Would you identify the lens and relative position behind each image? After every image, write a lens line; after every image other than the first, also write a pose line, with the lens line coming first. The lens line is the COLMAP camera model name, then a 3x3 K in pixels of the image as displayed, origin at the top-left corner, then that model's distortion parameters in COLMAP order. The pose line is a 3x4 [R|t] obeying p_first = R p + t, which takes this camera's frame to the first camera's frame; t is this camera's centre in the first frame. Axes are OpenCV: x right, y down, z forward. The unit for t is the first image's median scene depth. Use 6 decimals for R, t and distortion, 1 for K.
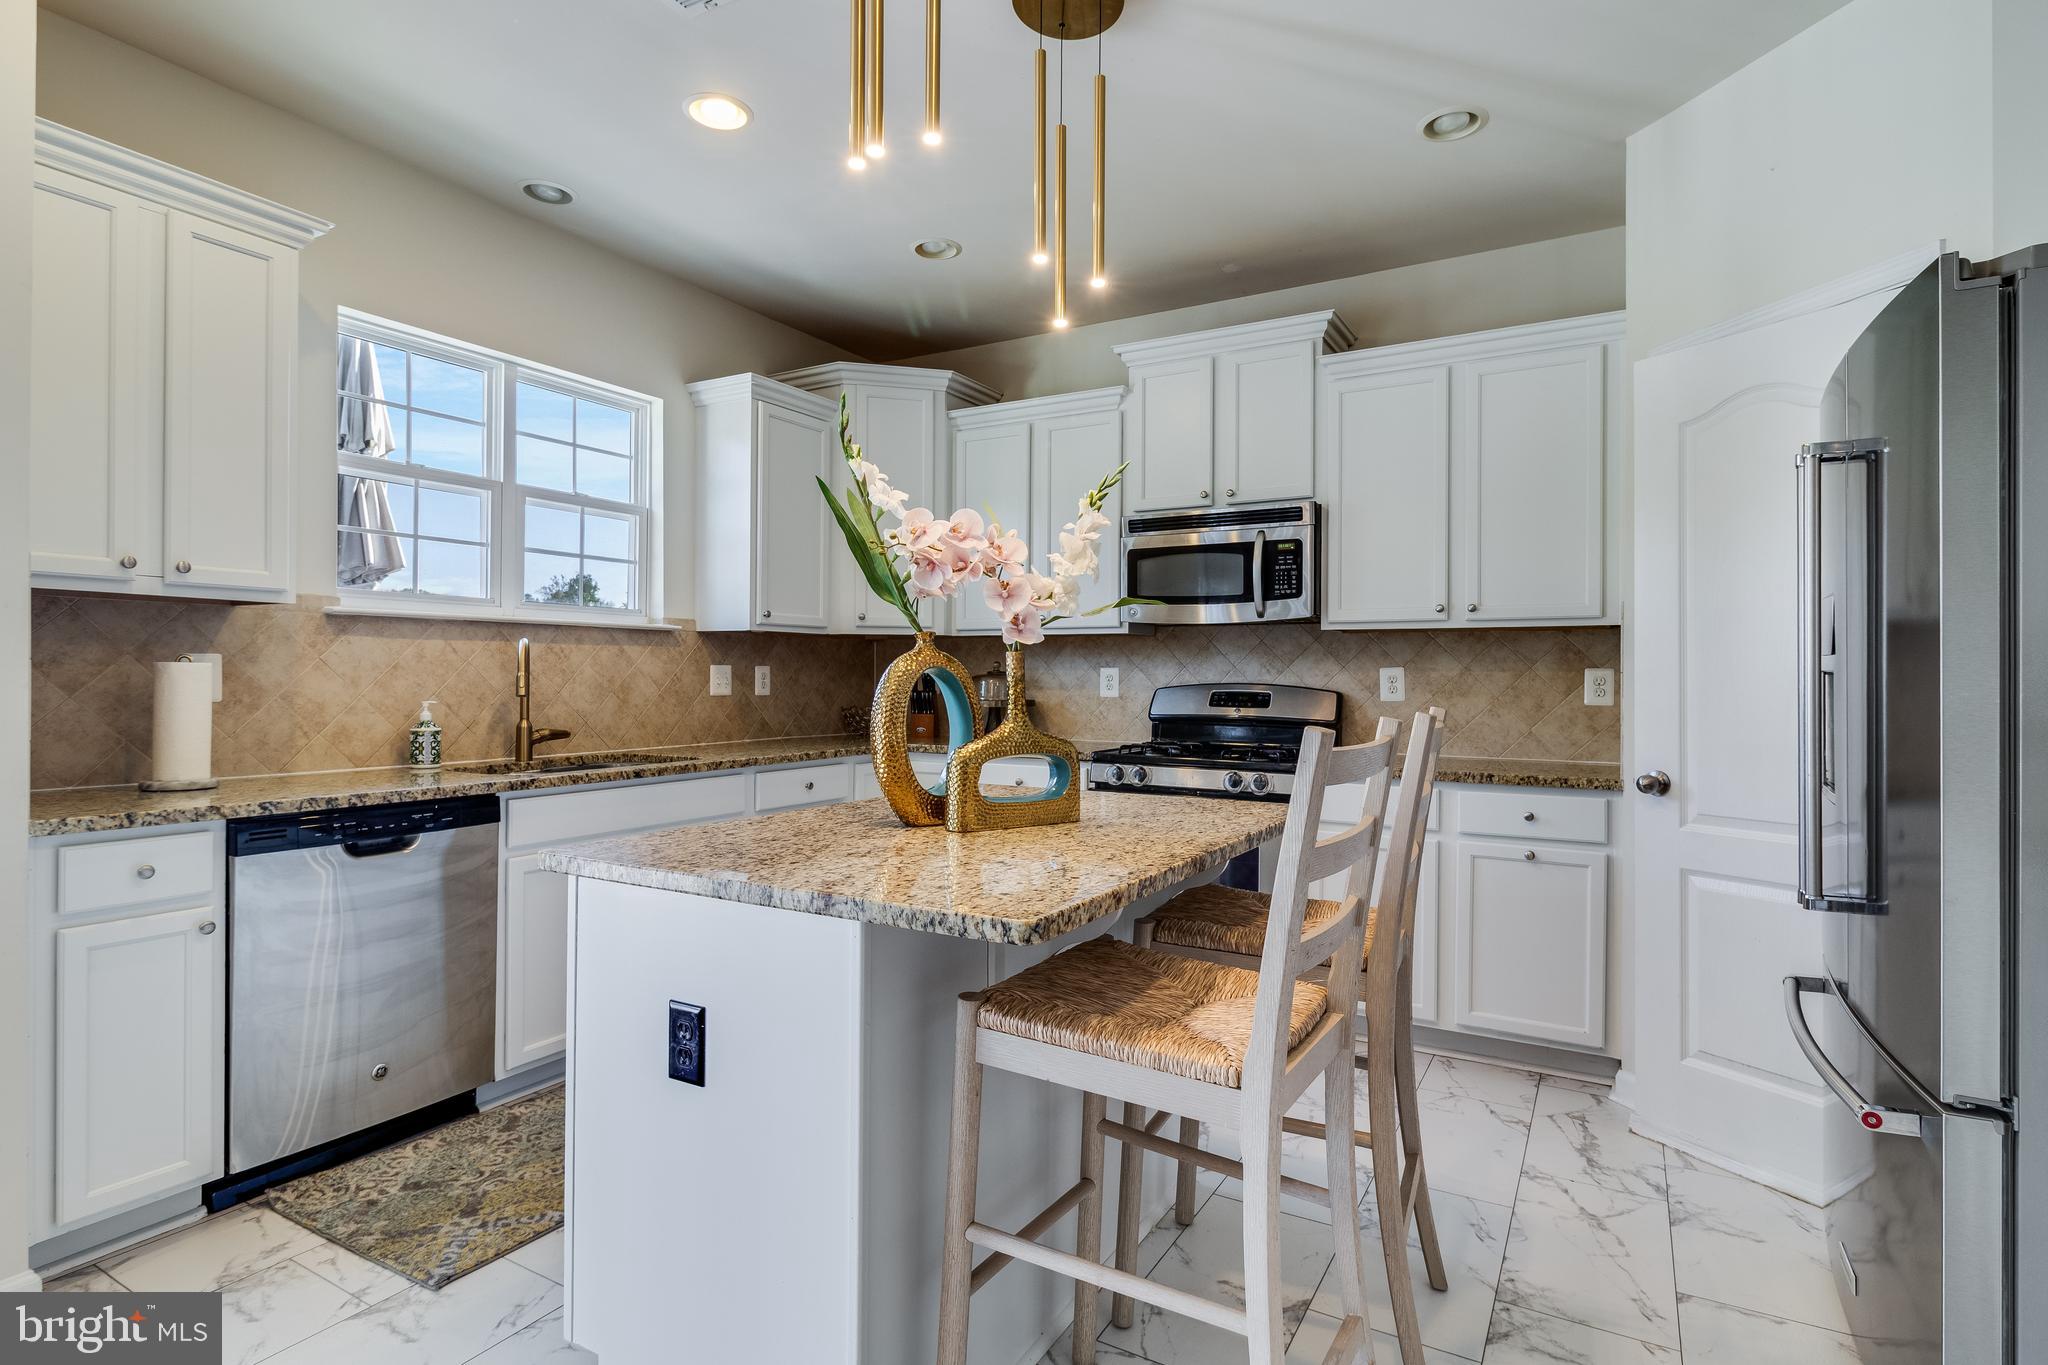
lens RADIAL K [[1022.7, 0, 1065.5], [0, 1022.7, 684.6], [0, 0, 1]] dist [-0.000411, -0.001982]
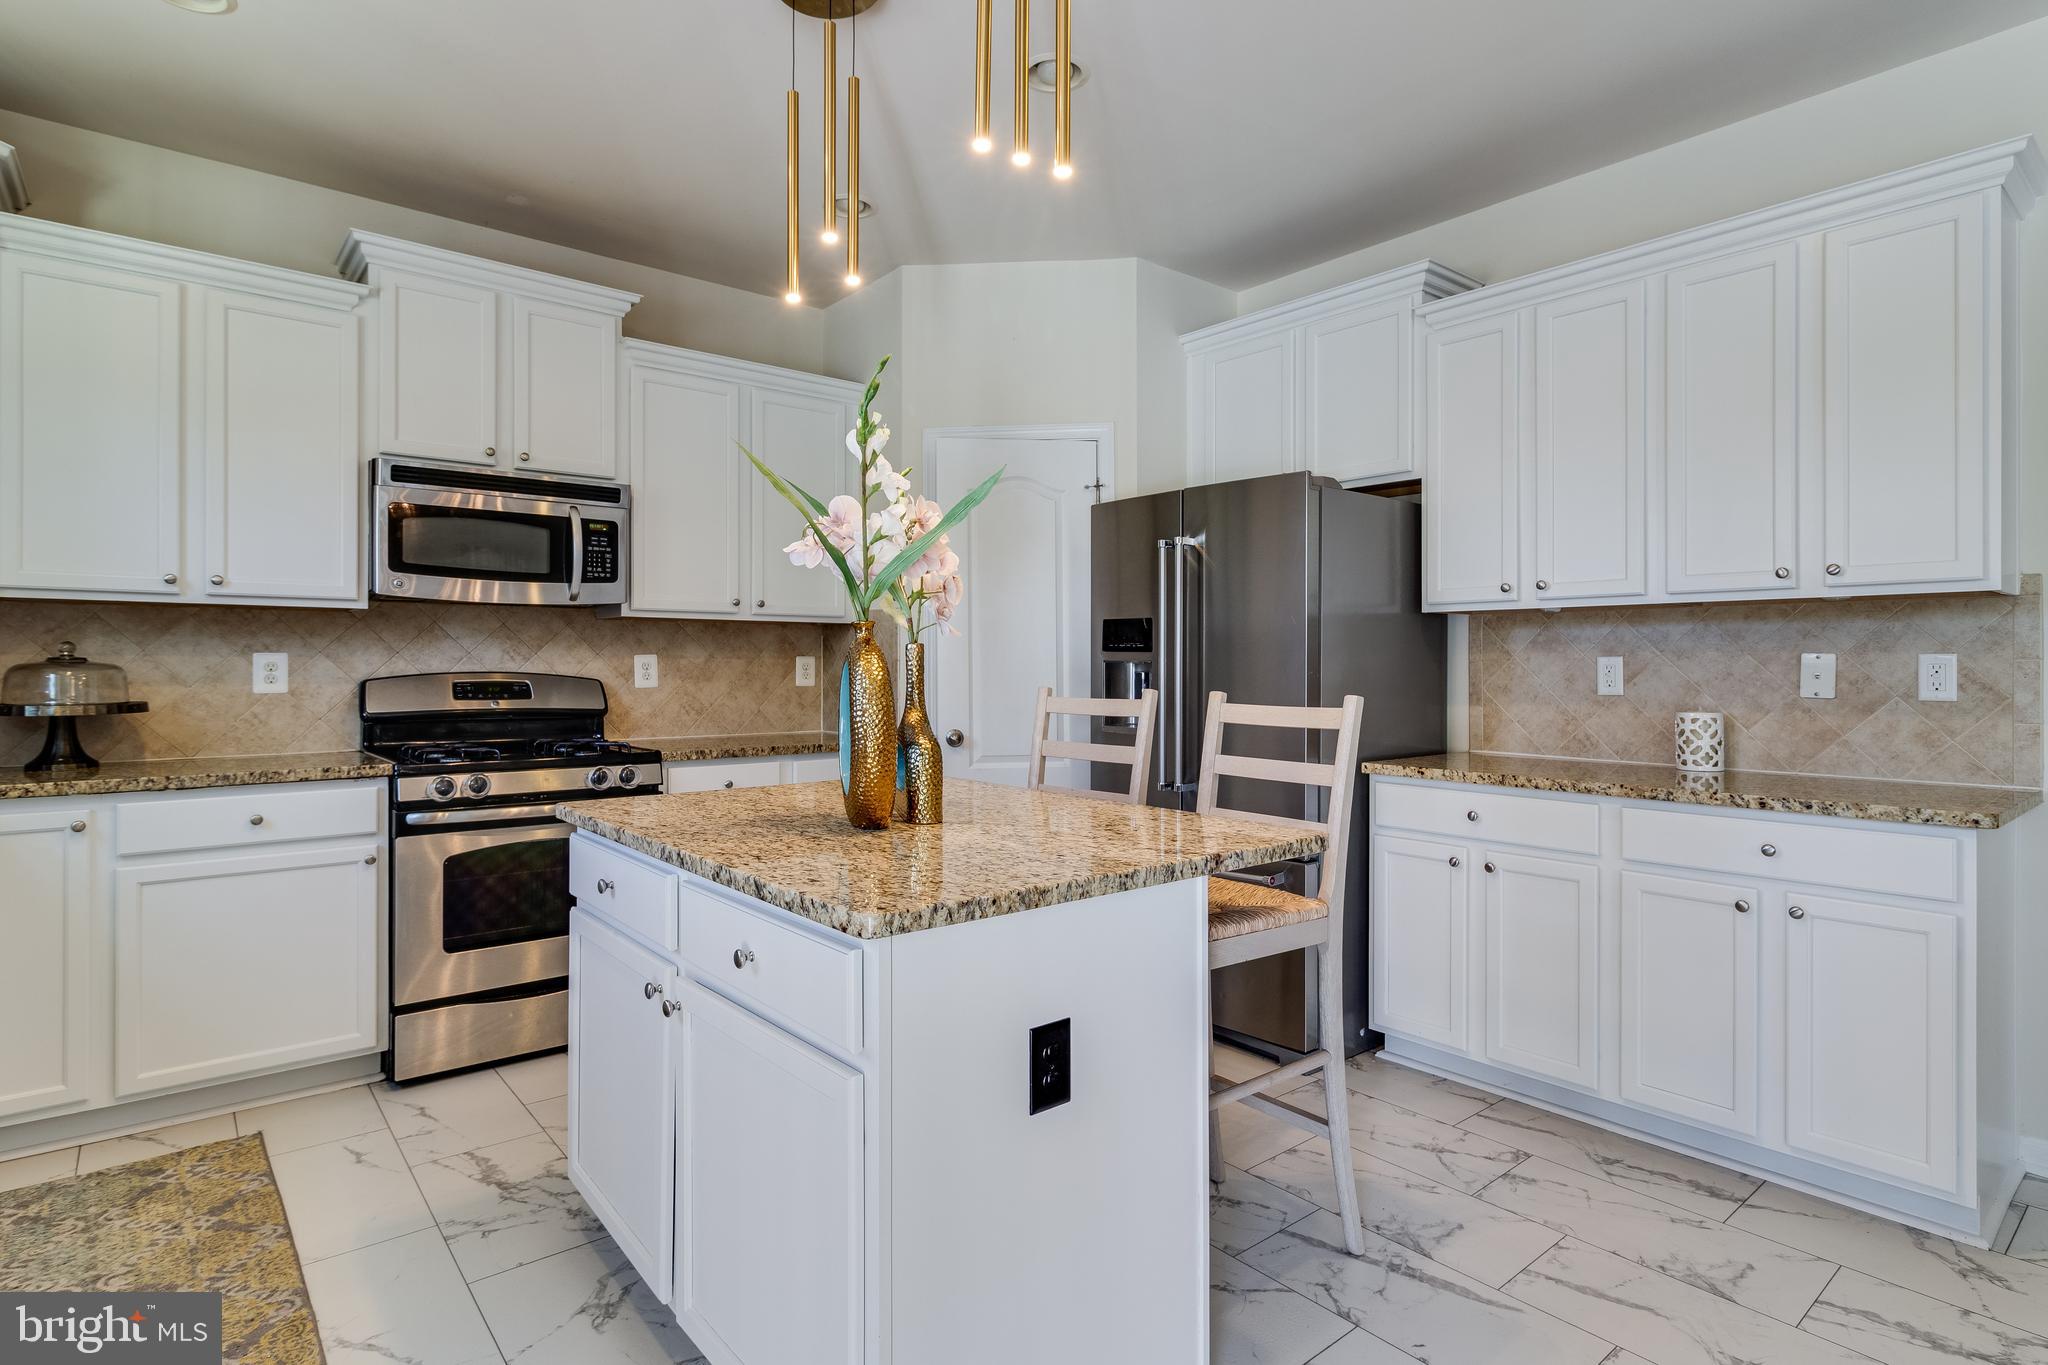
lens RADIAL K [[1022.7, 0, 1016.2], [0, 1022.7, 668.7], [0, 0, 1]] dist [-0.000411, -0.001982]
pose [[0.364425, -0.008911, 0.931190, -0.512419], [0.008270, 0.999946, 0.006333, -0.006446], [-0.931196, 0.005393, 0.364479, 0.285587]]
